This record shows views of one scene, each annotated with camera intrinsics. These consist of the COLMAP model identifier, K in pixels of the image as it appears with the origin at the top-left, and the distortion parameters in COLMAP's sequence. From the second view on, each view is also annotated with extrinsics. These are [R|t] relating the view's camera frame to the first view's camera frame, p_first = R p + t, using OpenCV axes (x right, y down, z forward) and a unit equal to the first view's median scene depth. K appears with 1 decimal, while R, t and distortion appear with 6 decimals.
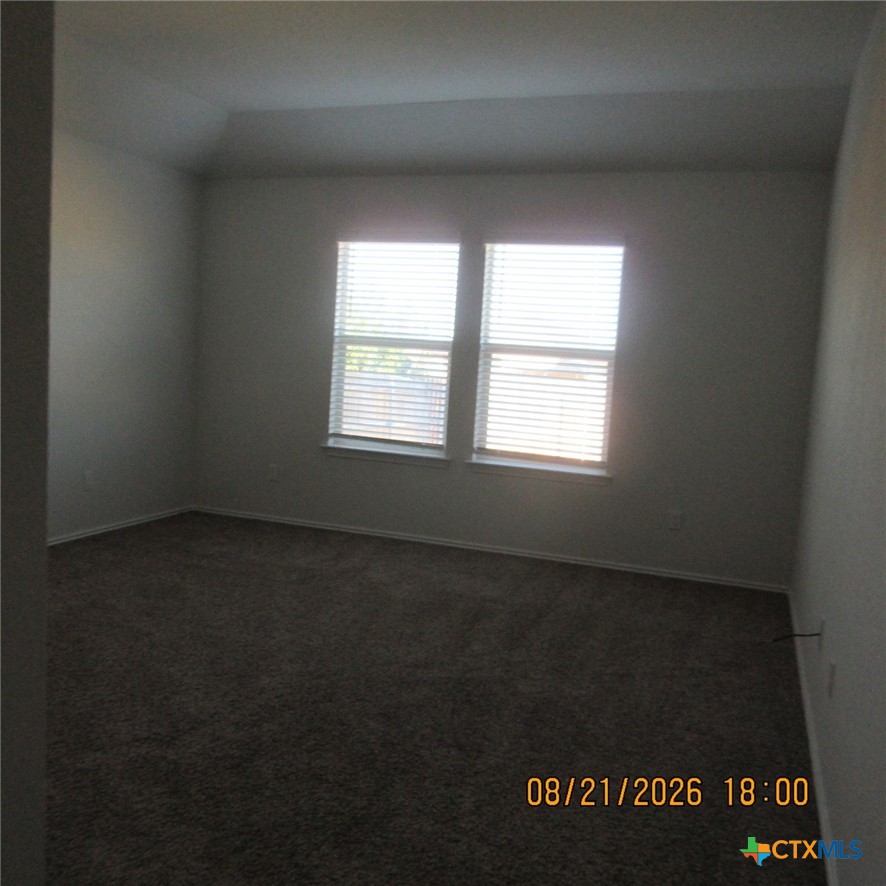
lens RADIAL K [[860.6, 0, 443.5], [0, 860.6, 428.6], [0, 0, 1]] dist [-0.007959, -0.004712]
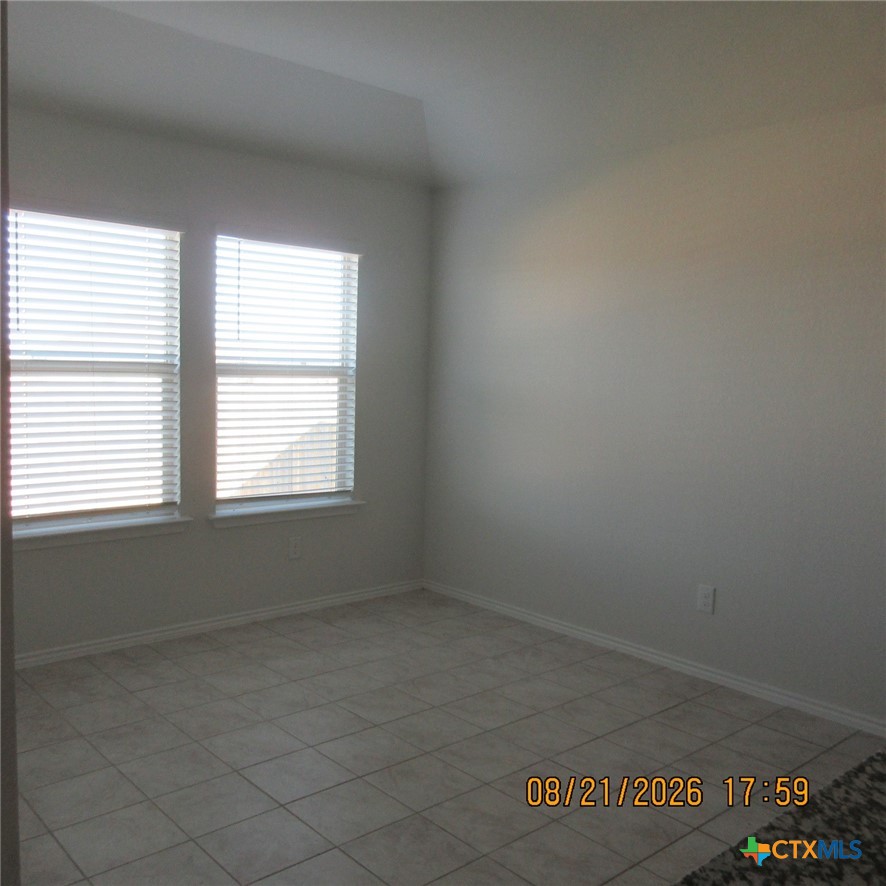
lens RADIAL K [[860.6, 0, 443.5], [0, 860.6, 428.6], [0, 0, 1]] dist [-0.007959, -0.004712]
pose [[0.438983, -0.111968, 0.891491, -0.566699], [0.093132, 0.992531, 0.078799, -0.083001], [-0.893655, 0.048435, 0.446132, 0.471449]]
